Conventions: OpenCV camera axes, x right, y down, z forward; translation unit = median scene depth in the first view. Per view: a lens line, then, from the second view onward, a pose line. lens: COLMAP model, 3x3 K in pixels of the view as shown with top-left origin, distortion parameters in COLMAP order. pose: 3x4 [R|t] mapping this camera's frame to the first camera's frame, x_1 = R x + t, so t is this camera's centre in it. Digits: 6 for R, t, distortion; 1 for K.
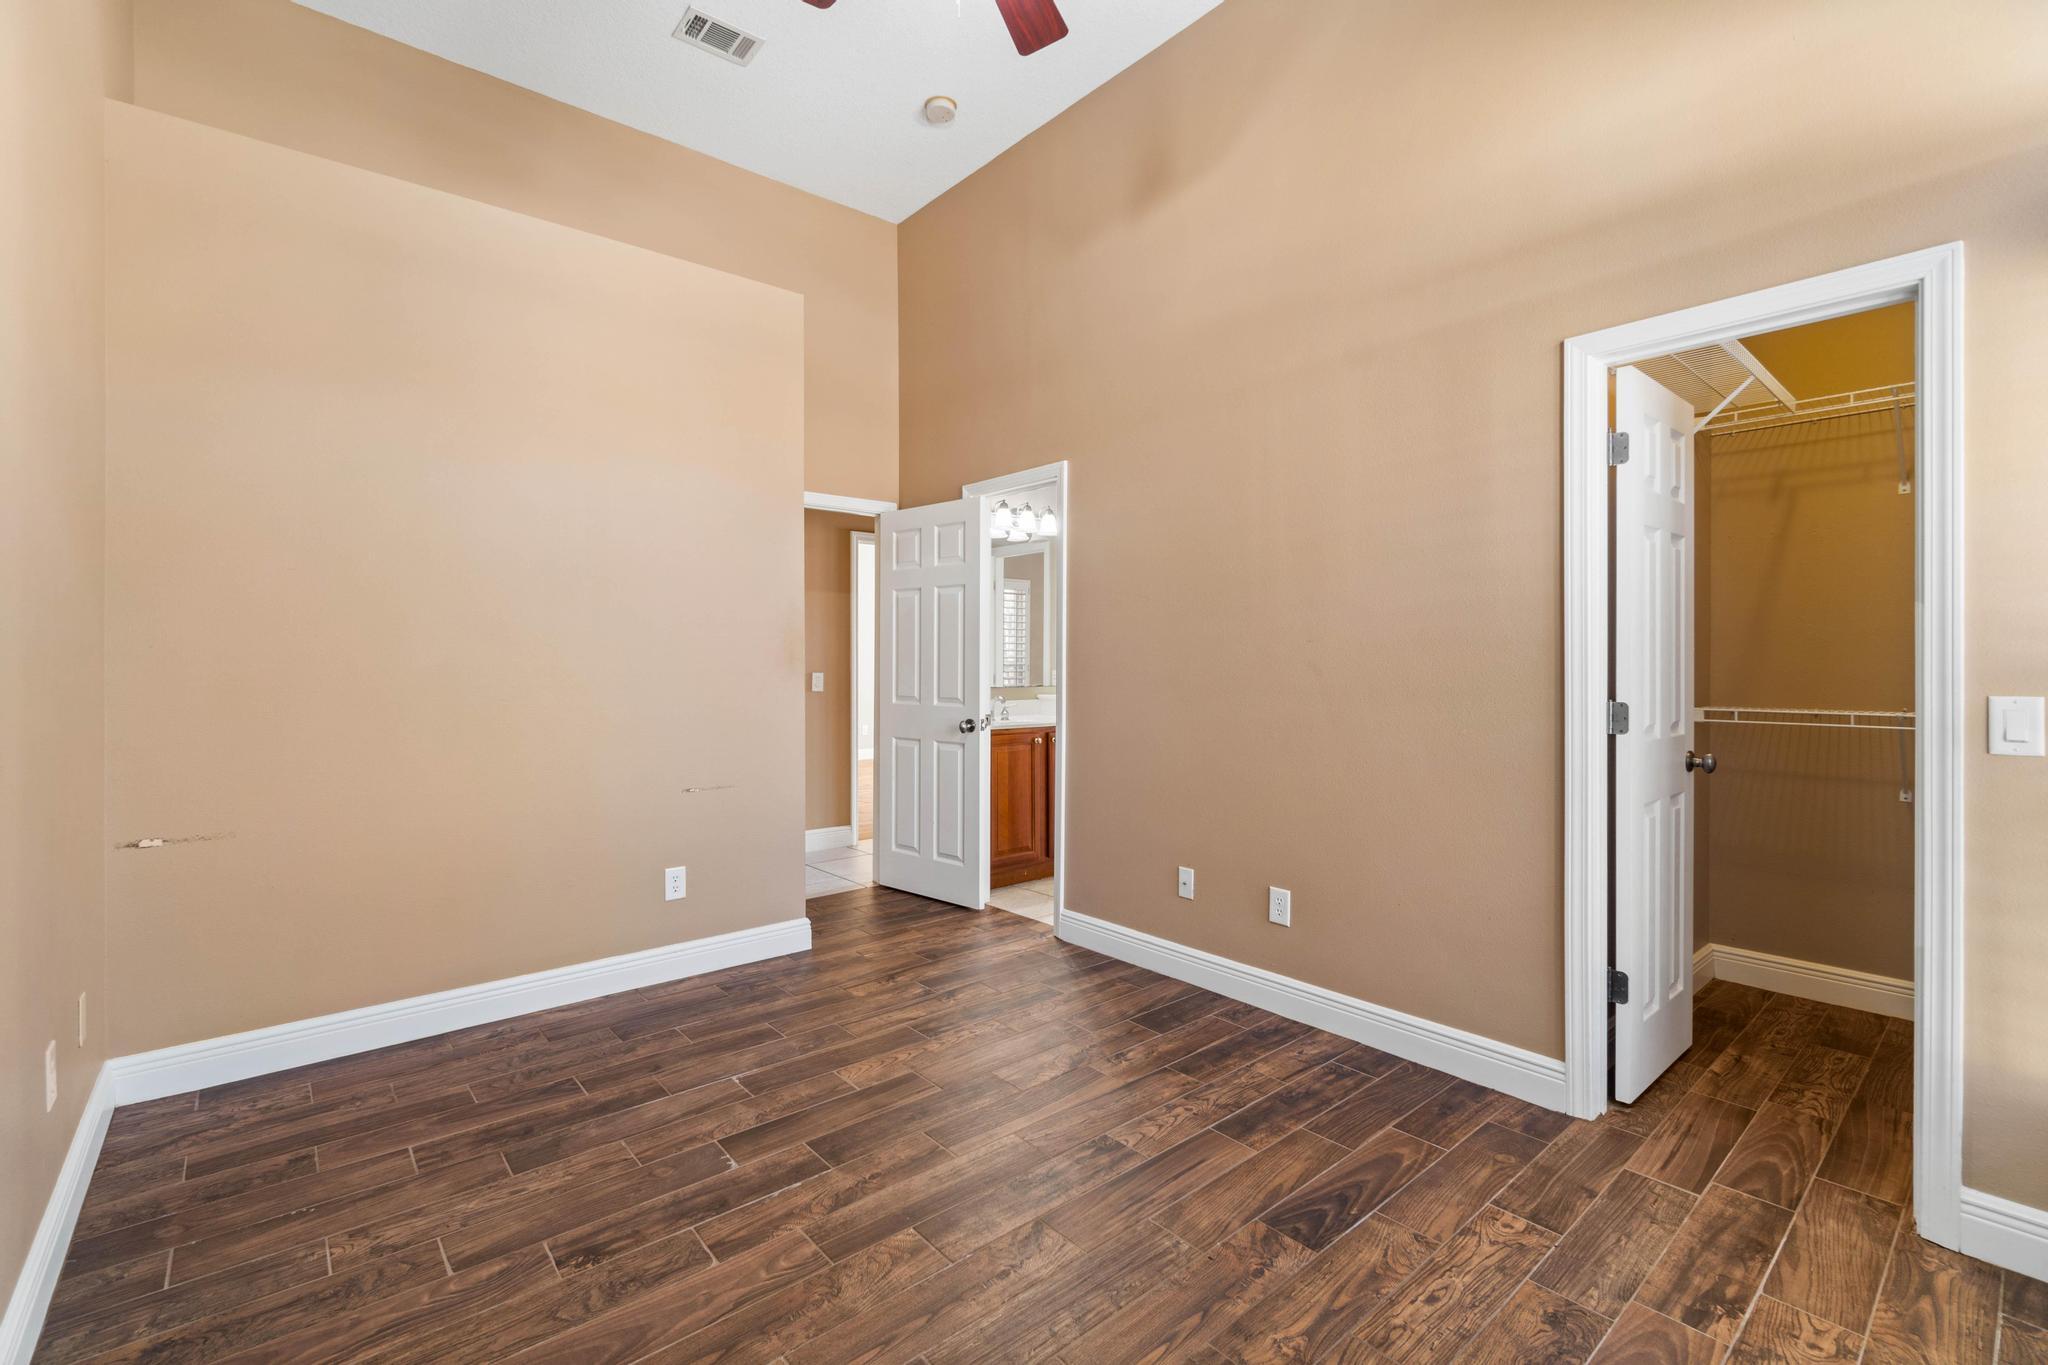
lens RADIAL K [[888.2, 0, 1006.5], [0, 888.2, 669.5], [0, 0, 1]] dist [-0.006736, 0.002018]
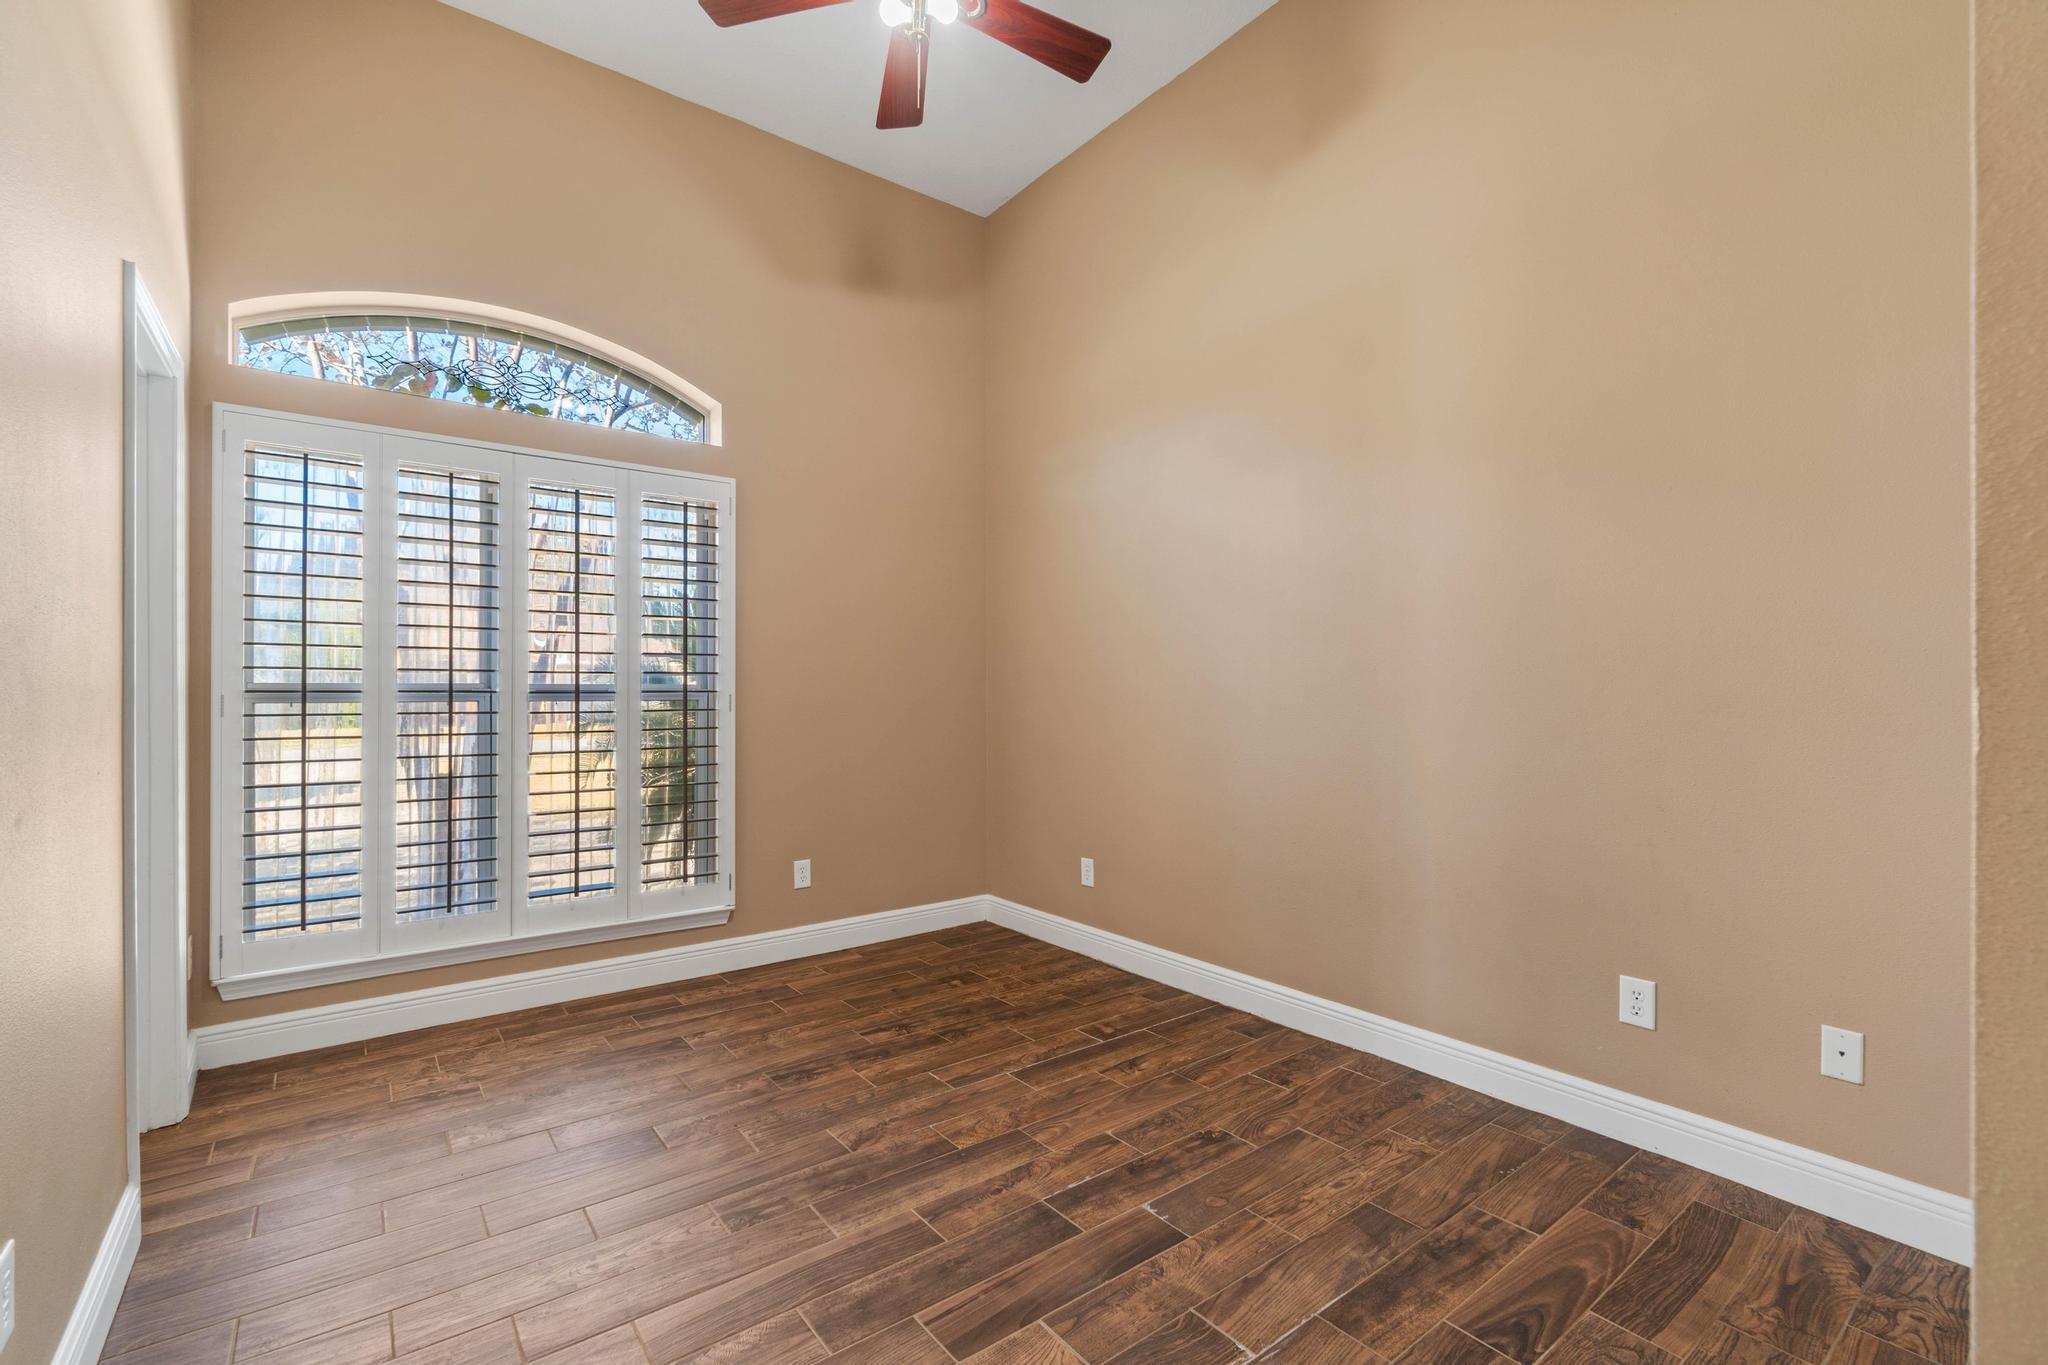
lens RADIAL K [[888.2, 0, 1003.4], [0, 888.2, 683.9], [0, 0, 1]] dist [-0.006736, 0.002018]
pose [[-0.998334, 0.001159, 0.057684, -0.212625], [0.001306, 0.999996, 0.002496, -0.000627], [-0.057681, 0.002567, -0.998332, 1.977697]]
